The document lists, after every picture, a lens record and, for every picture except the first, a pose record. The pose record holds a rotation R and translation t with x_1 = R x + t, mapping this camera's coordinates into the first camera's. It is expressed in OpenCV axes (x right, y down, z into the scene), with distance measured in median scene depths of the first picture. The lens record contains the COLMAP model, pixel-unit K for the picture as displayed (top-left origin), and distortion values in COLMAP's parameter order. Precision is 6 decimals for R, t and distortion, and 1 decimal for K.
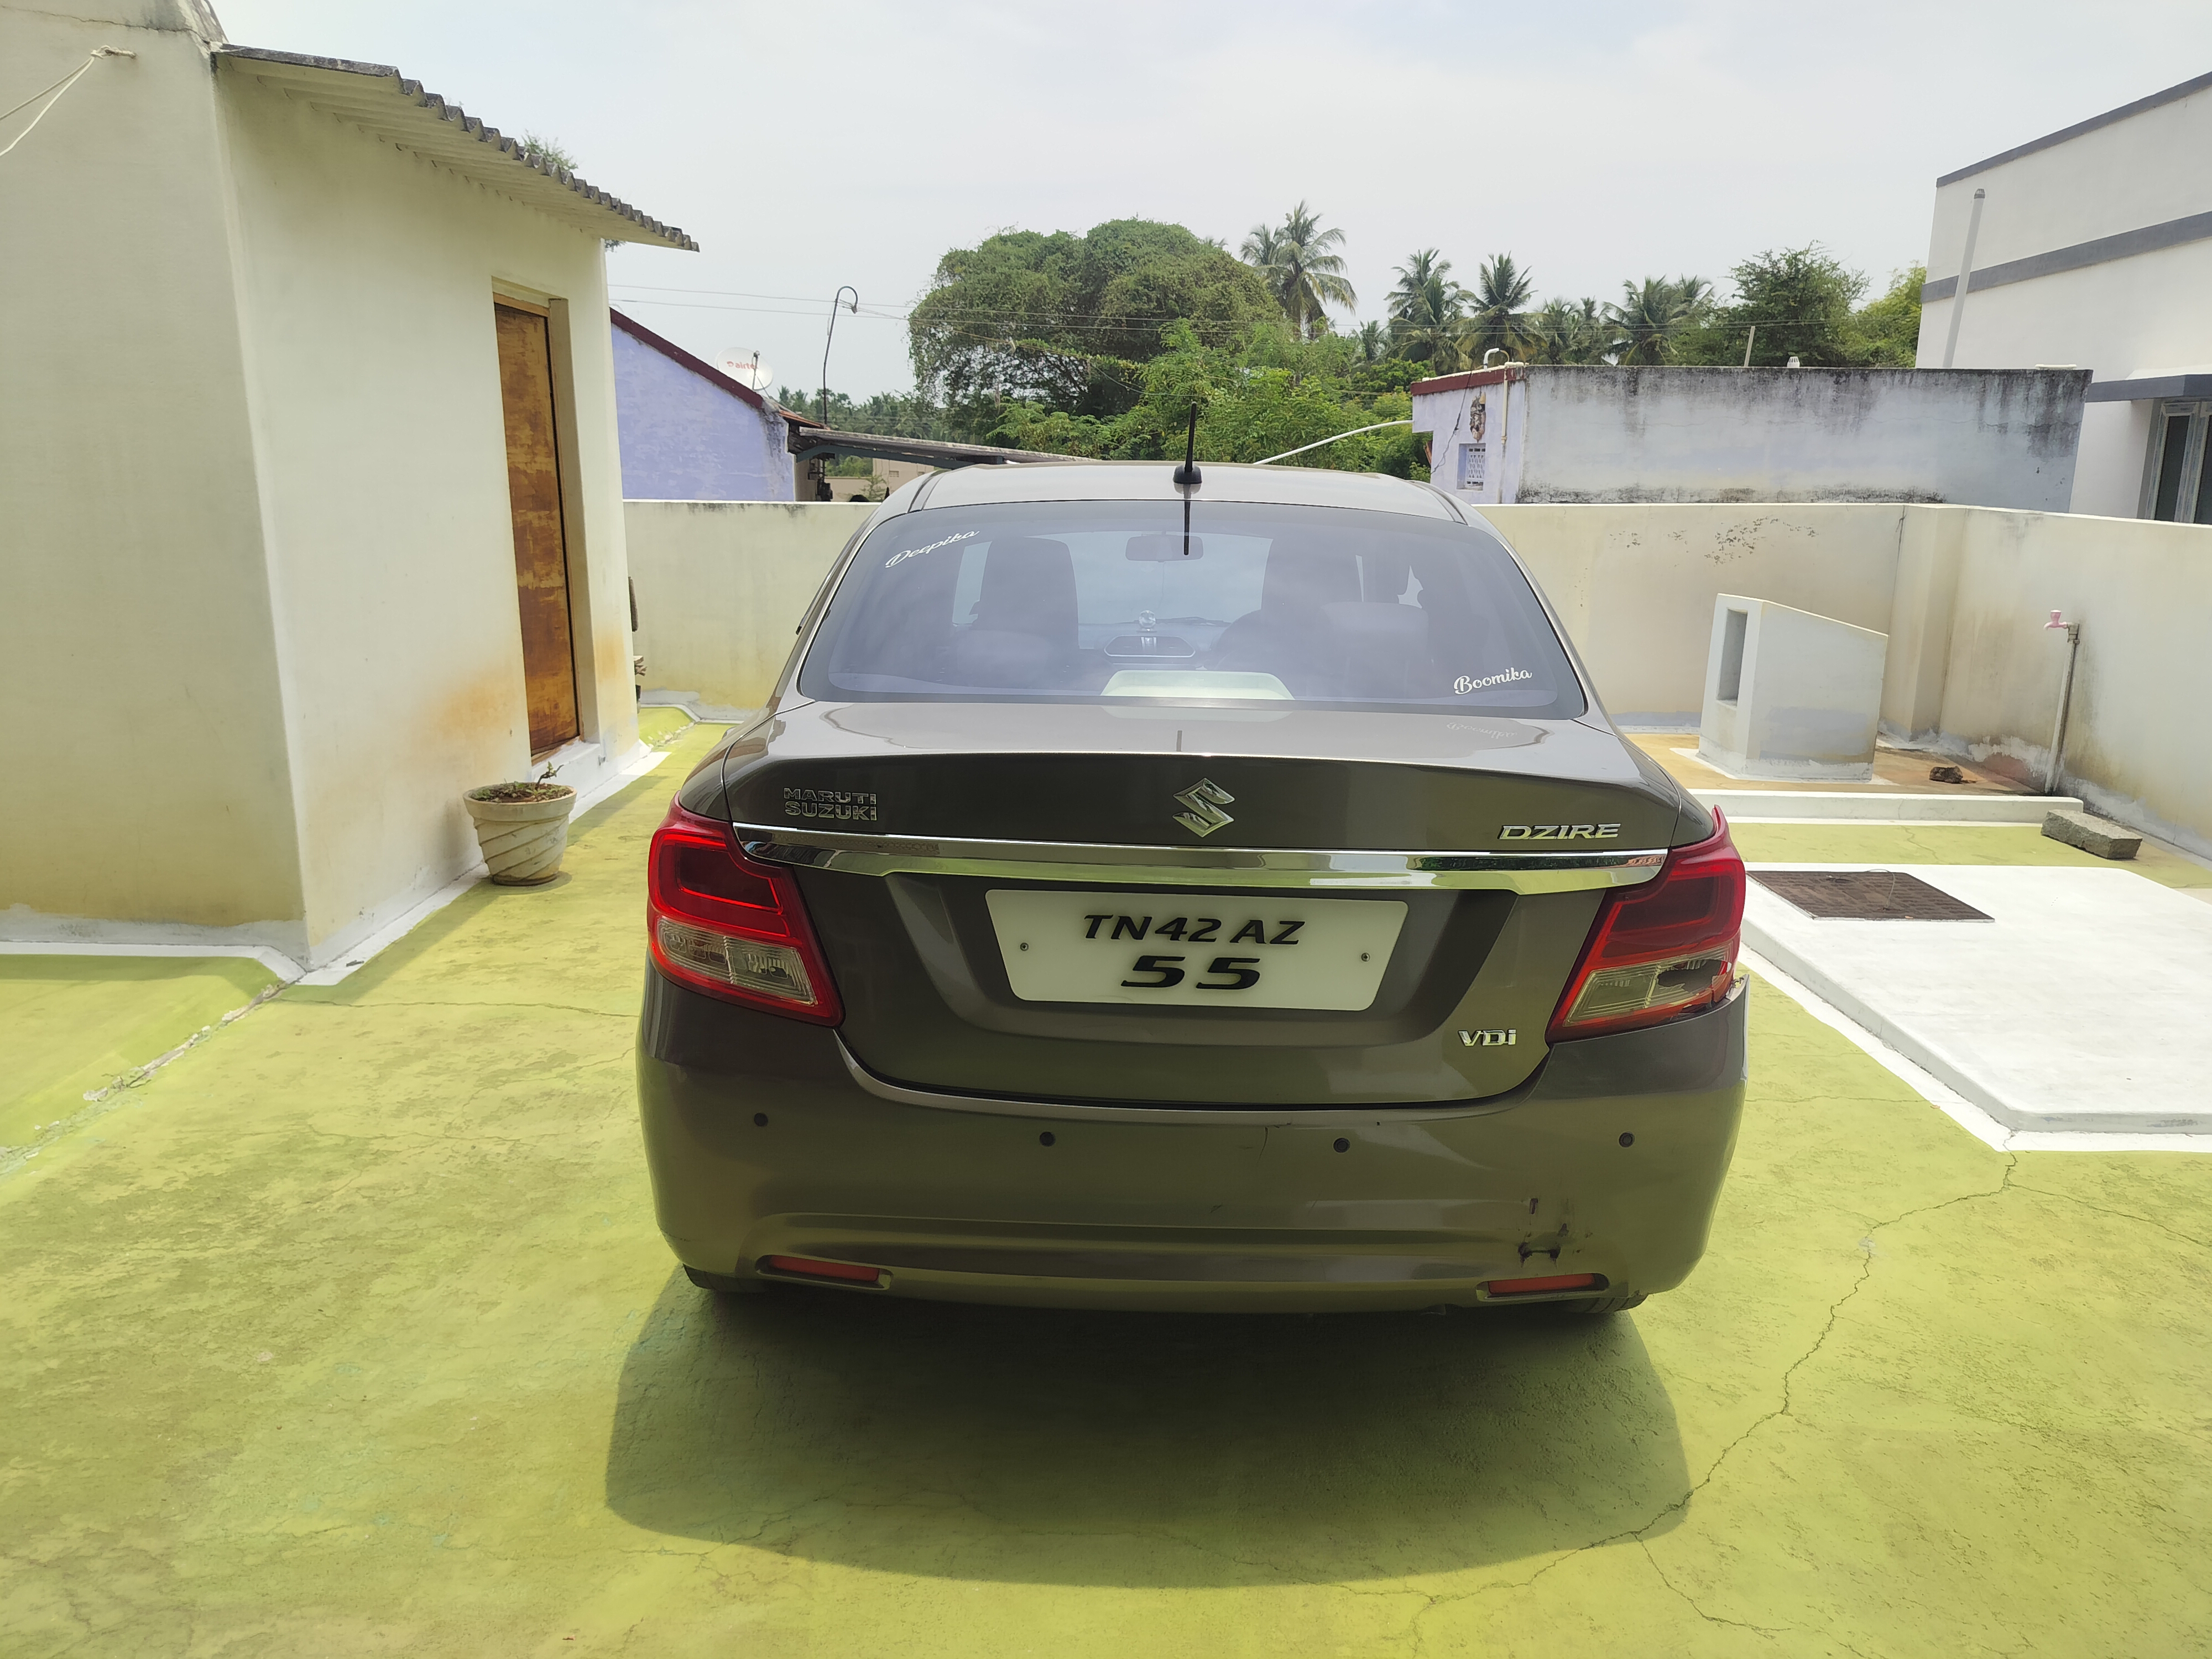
lens RADIAL K [[1554.4, 0, 1113.3], [0, 1554.4, 825.2], [0, 0, 1]] dist [0.005319, 0.001009]
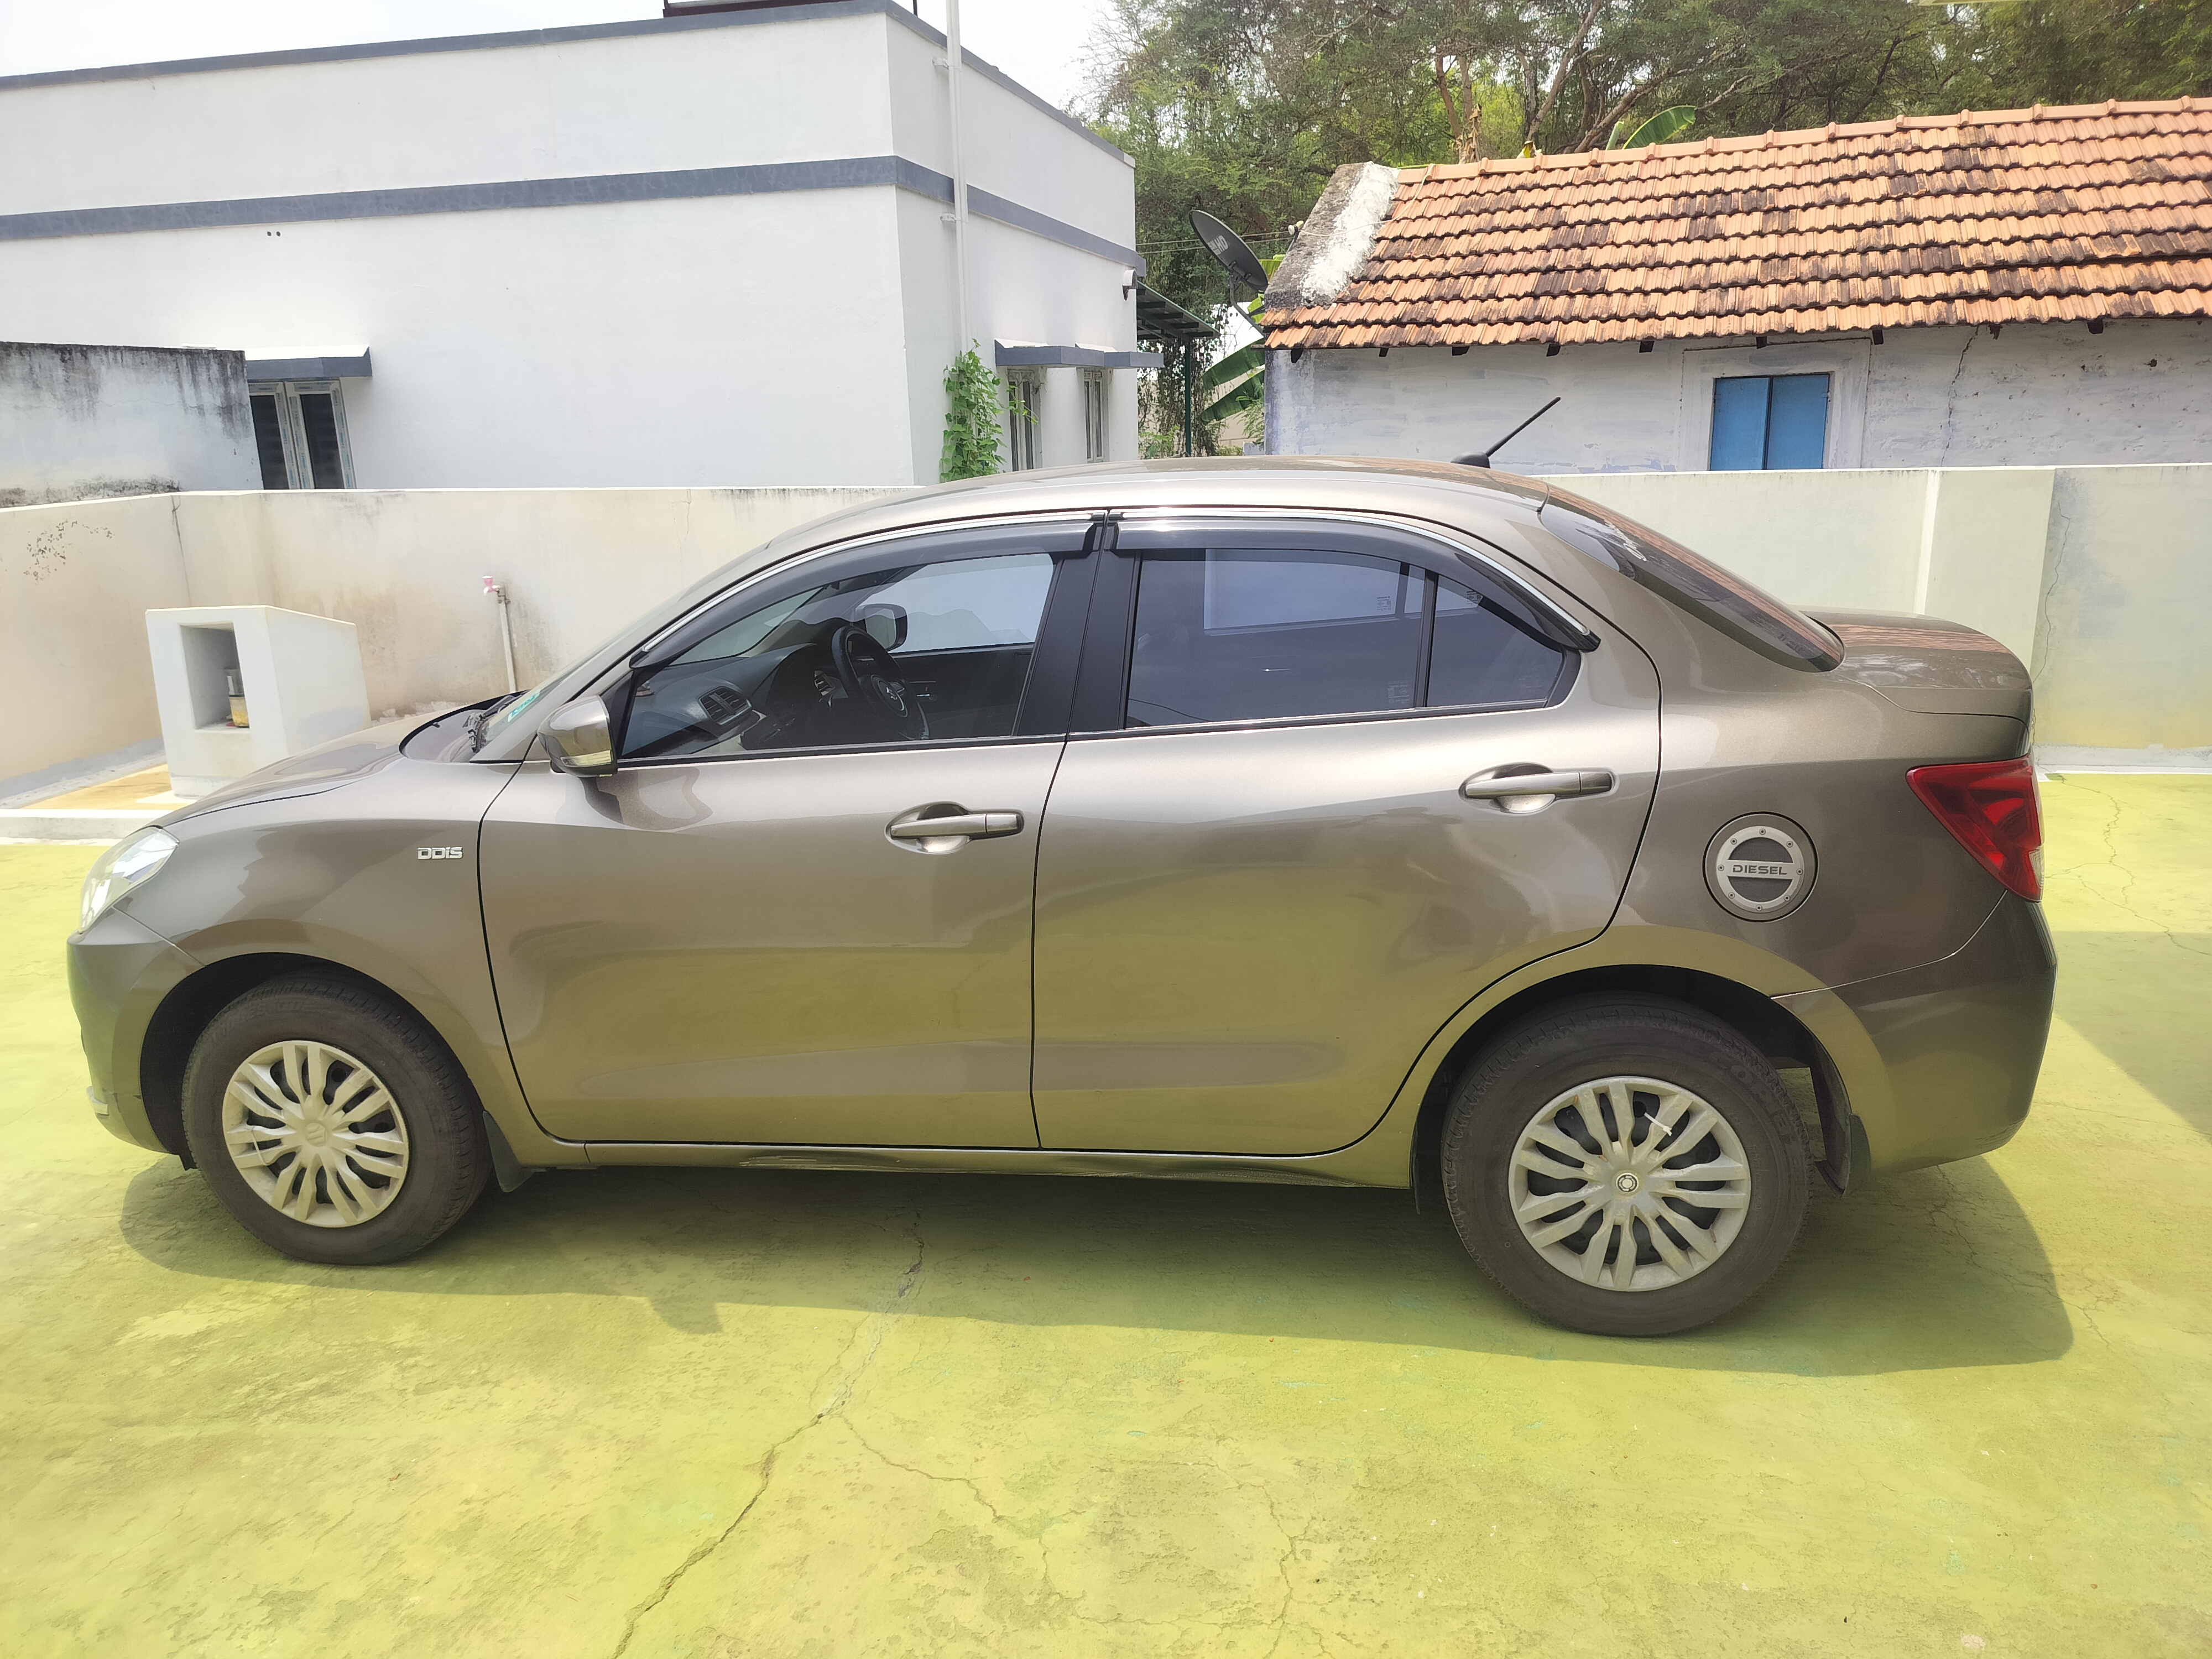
lens RADIAL K [[1554.4, 0, 1113.3], [0, 1554.4, 825.2], [0, 0, 1]] dist [0.005319, 0.001009]
pose [[0.169563, -0.272476, 0.947104, -0.327305], [0.257344, 0.939919, 0.224335, -0.086268], [-0.951327, 0.205693, 0.229496, 0.301051]]
